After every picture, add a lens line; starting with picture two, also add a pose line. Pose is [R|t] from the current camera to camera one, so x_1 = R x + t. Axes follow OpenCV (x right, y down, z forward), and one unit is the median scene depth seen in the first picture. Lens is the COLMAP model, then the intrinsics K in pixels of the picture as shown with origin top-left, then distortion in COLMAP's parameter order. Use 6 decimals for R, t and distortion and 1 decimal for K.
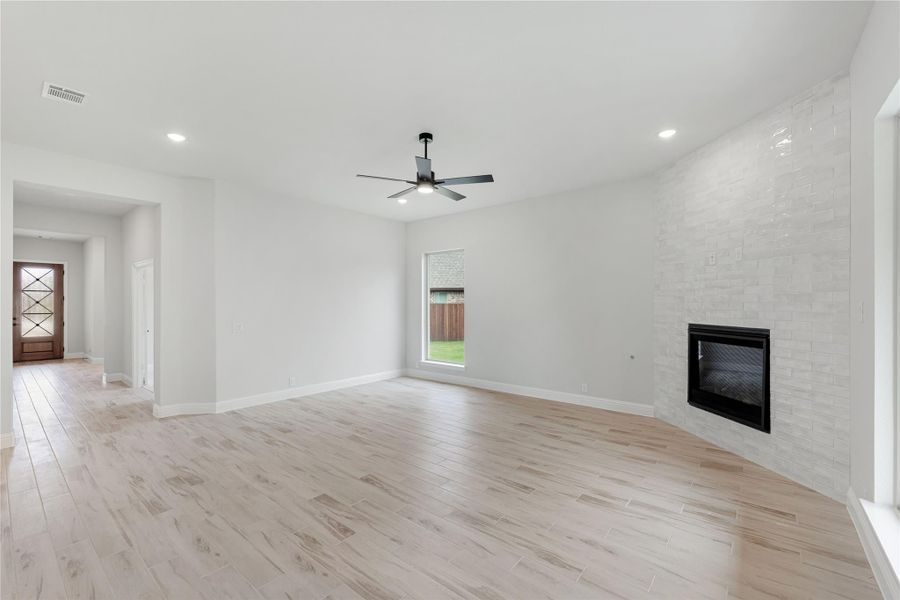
lens RADIAL K [[379.6, 0, 443.0], [0, 379.6, 303.2], [0, 0, 1]] dist [-0.000519, -0.000282]
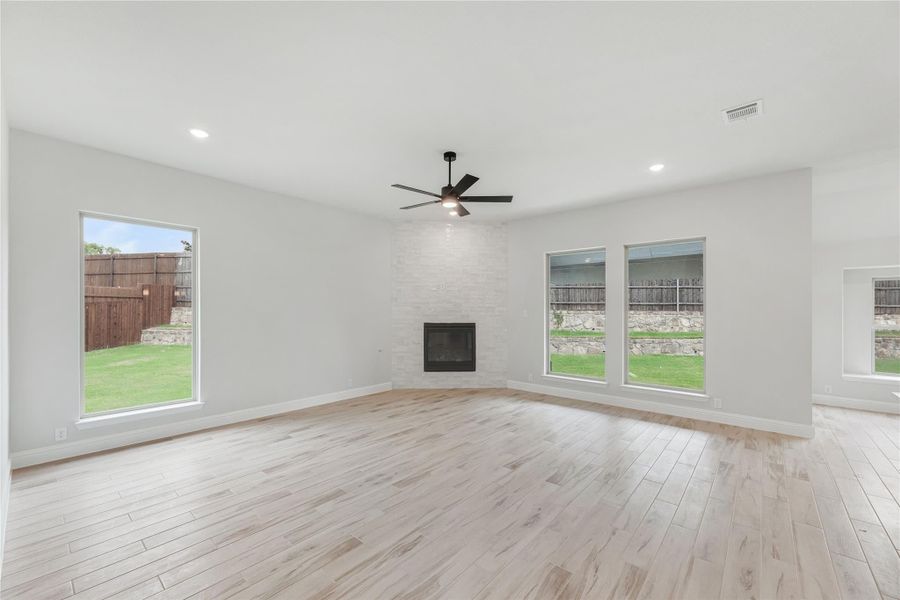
lens RADIAL K [[369.0, 0, 449.0], [0, 369.0, 312.1], [0, 0, 1]] dist [0.000261, 0.000213]
pose [[0.010648, -0.001746, 0.999942, -1.073452], [-0.003529, 0.999992, 0.001784, 0.003424], [-0.999937, -0.003548, 0.010641, 0.977610]]
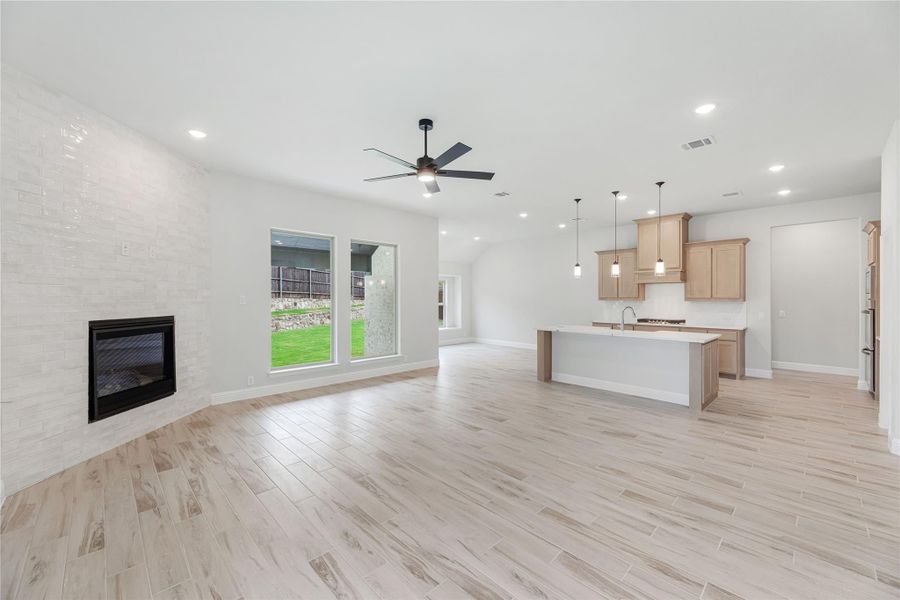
lens RADIAL K [[353.4, 0, 451.4], [0, 353.4, 295.3], [0, 0, 1]] dist [-0.000236, -0.000030]
pose [[-0.995635, 0.000505, 0.093328, -0.189616], [-0.000157, 0.999975, -0.007086, 0.005509], [-0.093329, -0.007069, -0.995610, 1.856499]]
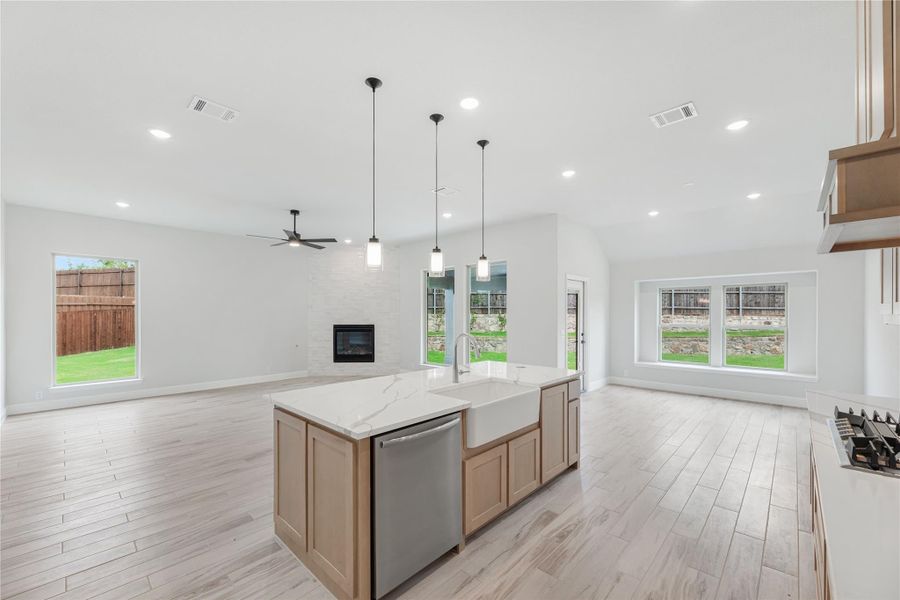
lens RADIAL K [[366.2, 0, 458.7], [0, 366.2, 313.2], [0, 0, 1]] dist [0.002496, 0.000062]
pose [[0.039747, 0.007747, 0.999180, -1.547492], [0.001976, 0.999967, -0.007831, 0.007446], [-0.999208, 0.002286, 0.039731, 0.239983]]
